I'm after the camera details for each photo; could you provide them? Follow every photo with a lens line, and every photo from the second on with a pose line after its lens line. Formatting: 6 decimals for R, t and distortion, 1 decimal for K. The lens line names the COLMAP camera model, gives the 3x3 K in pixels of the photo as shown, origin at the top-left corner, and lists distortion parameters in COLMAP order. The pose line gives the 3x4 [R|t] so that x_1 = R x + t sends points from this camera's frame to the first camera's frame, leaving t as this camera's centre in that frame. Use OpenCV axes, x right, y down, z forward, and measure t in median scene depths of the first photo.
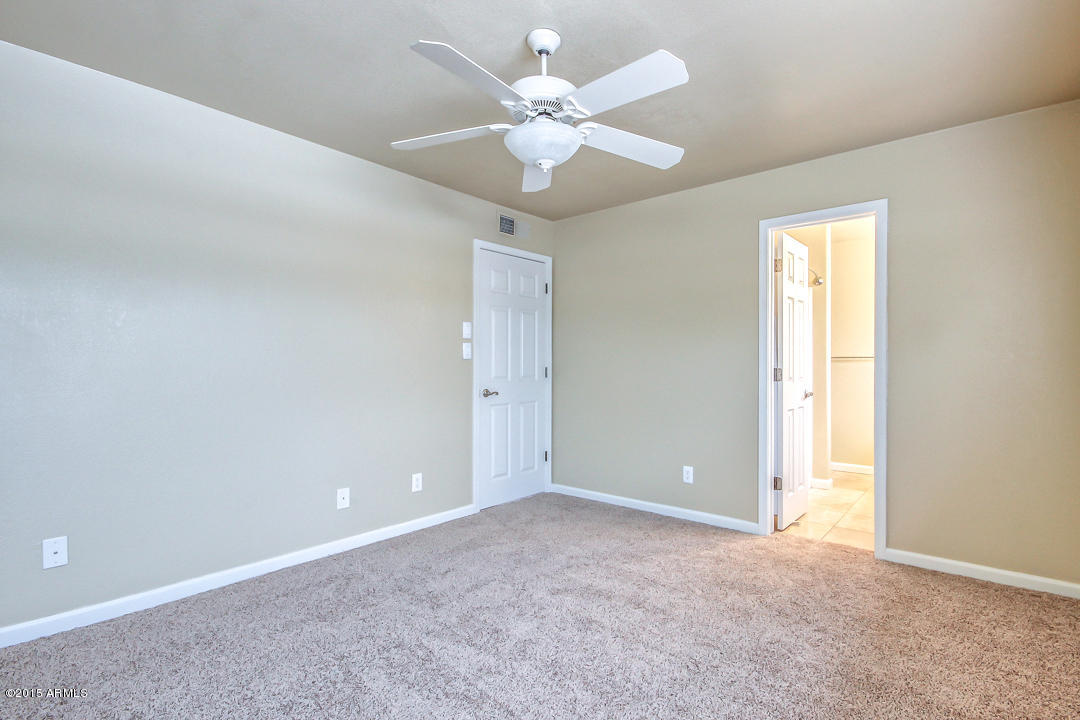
lens RADIAL K [[470.5, 0, 540.0], [0, 470.5, 360.0], [0, 0, 1]] dist [0.000295, 0.000034]
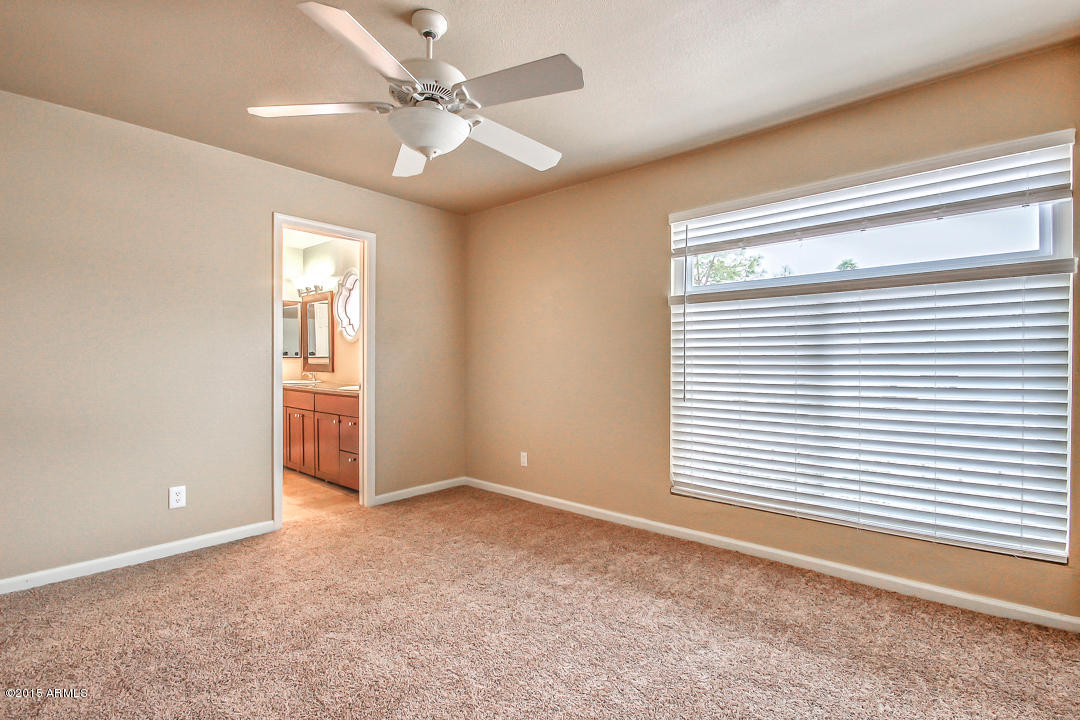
lens RADIAL K [[500.2, 0, 540.0], [0, 500.2, 360.0], [0, 0, 1]] dist [-0.054566, 0.022310]
pose [[0.044412, -0.000553, 0.999013, -0.600998], [-0.008254, 0.999966, 0.000921, 0.008646], [-0.998979, -0.008287, 0.044405, 0.446603]]
